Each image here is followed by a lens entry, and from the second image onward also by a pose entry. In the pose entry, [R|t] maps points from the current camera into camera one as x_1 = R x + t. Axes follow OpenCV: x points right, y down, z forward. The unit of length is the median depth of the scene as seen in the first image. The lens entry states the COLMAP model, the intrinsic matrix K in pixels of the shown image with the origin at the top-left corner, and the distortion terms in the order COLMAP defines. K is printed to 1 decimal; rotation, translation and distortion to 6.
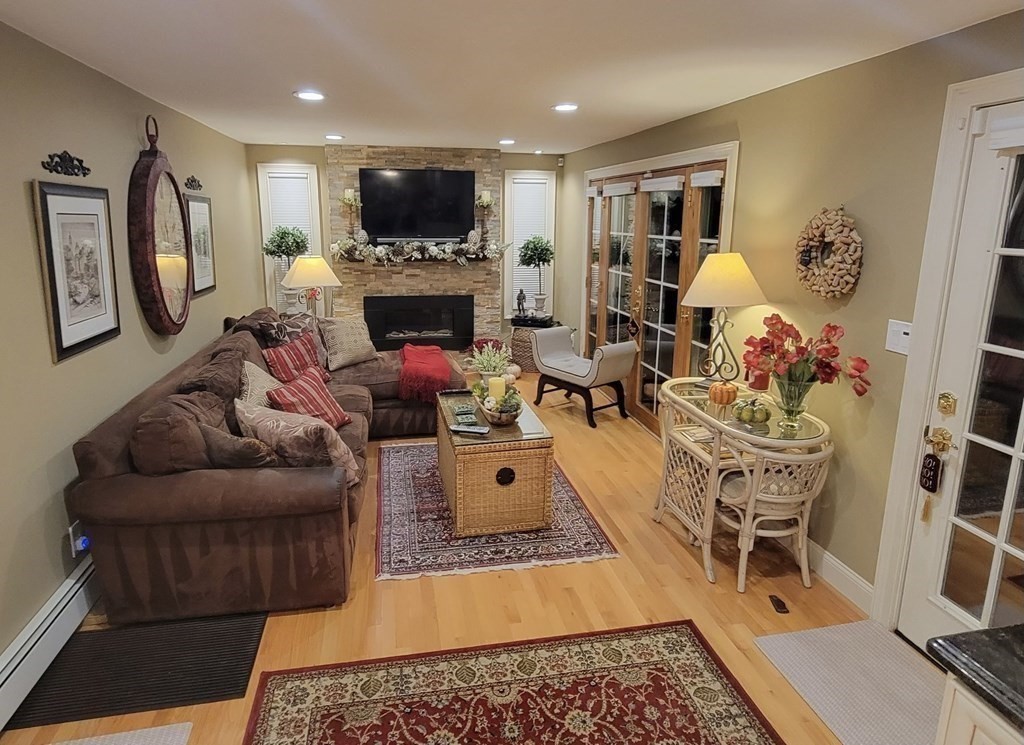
lens RADIAL K [[600.8, 0, 534.6], [0, 600.8, 327.6], [0, 0, 1]] dist [-0.036666, -0.000507]
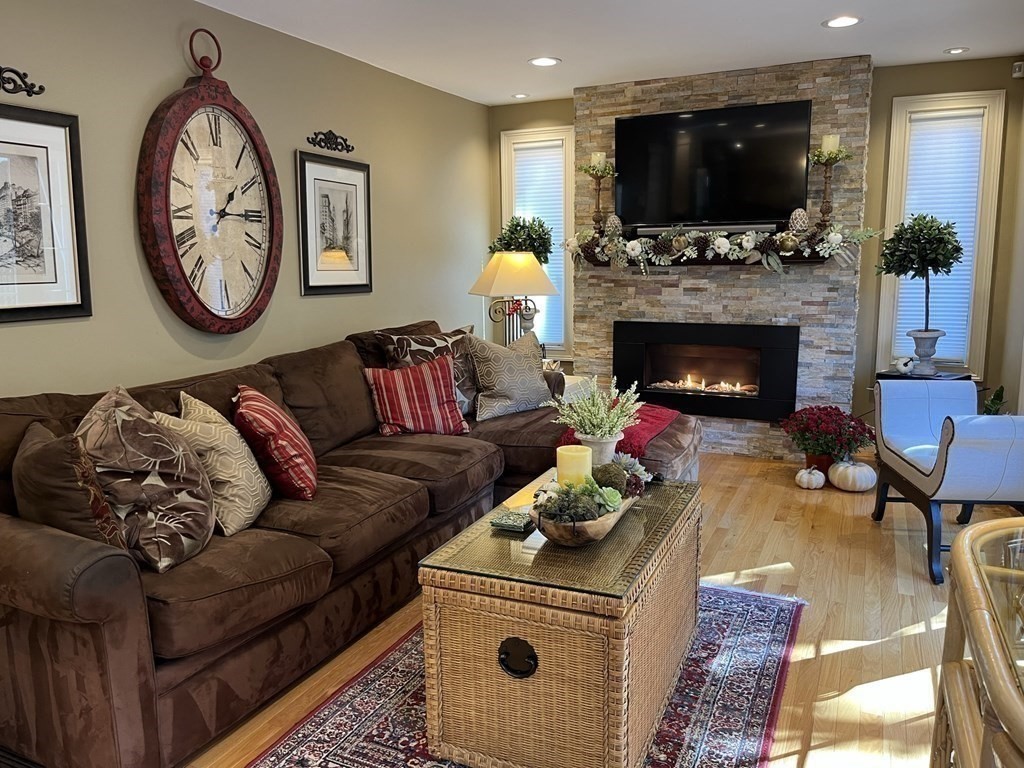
lens RADIAL K [[782.7, 0, 509.9], [0, 782.7, 383.1], [0, 0, 1]] dist [0.028302, -0.035265]
pose [[0.773210, 0.077905, -0.629347, 0.166713], [-0.093726, 0.995565, 0.008087, 0.019293], [0.627186, 0.052733, 0.777083, 0.282468]]
